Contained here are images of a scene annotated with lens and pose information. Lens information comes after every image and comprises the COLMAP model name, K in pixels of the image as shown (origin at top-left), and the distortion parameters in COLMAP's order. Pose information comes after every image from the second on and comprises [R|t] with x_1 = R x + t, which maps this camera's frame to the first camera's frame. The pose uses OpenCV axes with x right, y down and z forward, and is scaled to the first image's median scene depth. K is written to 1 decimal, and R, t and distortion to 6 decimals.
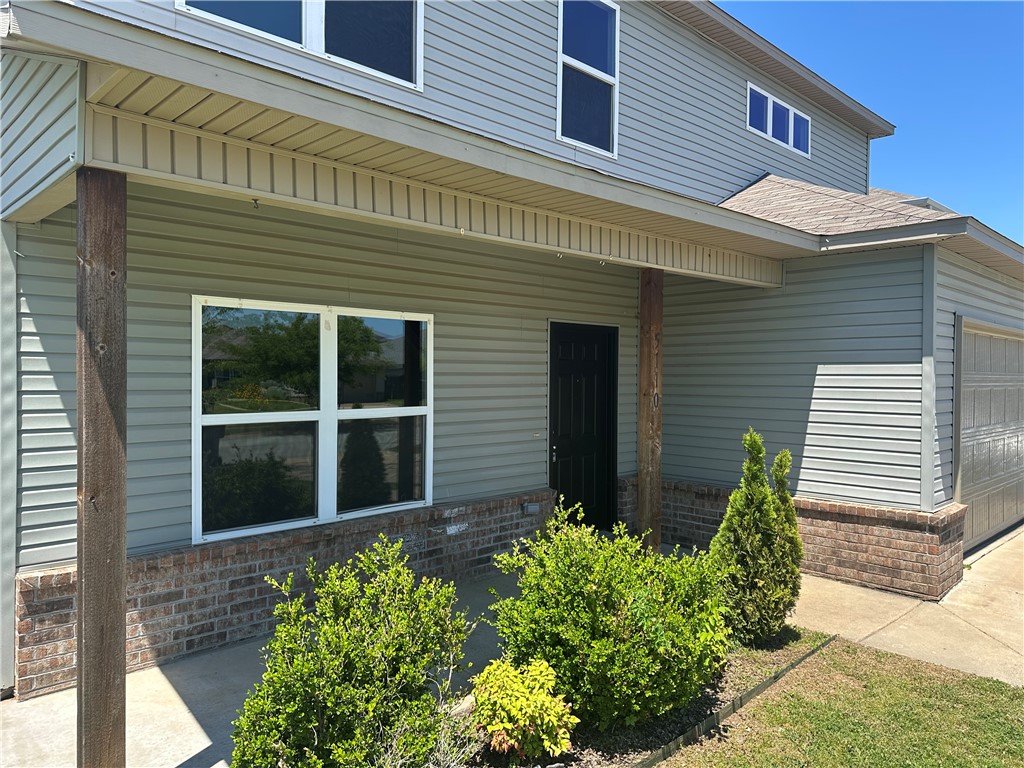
lens RADIAL K [[716.6, 0, 509.5], [0, 716.6, 385.1], [0, 0, 1]] dist [0.070419, -0.091731]
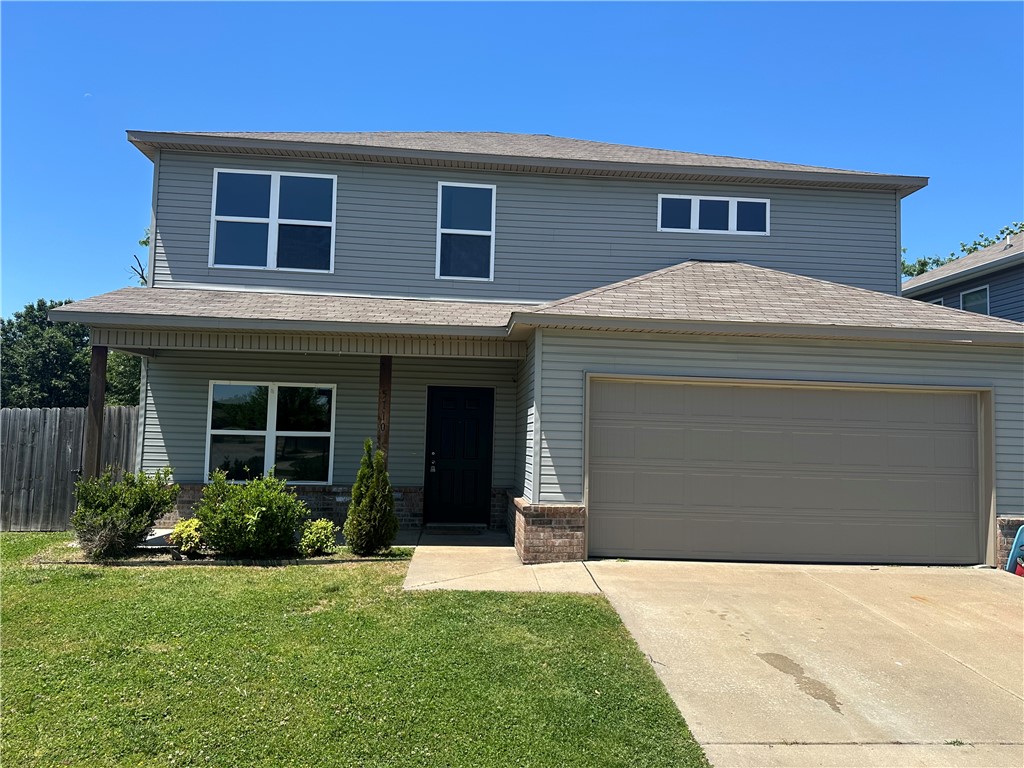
lens RADIAL K [[716.6, 0, 512.2], [0, 716.6, 390.3], [0, 0, 1]] dist [0.070419, -0.091731]
pose [[0.774260, -0.030802, -0.632118, 1.647283], [-0.031939, 0.995640, -0.087637, 0.079071], [0.632061, 0.088043, 0.769901, -0.200383]]
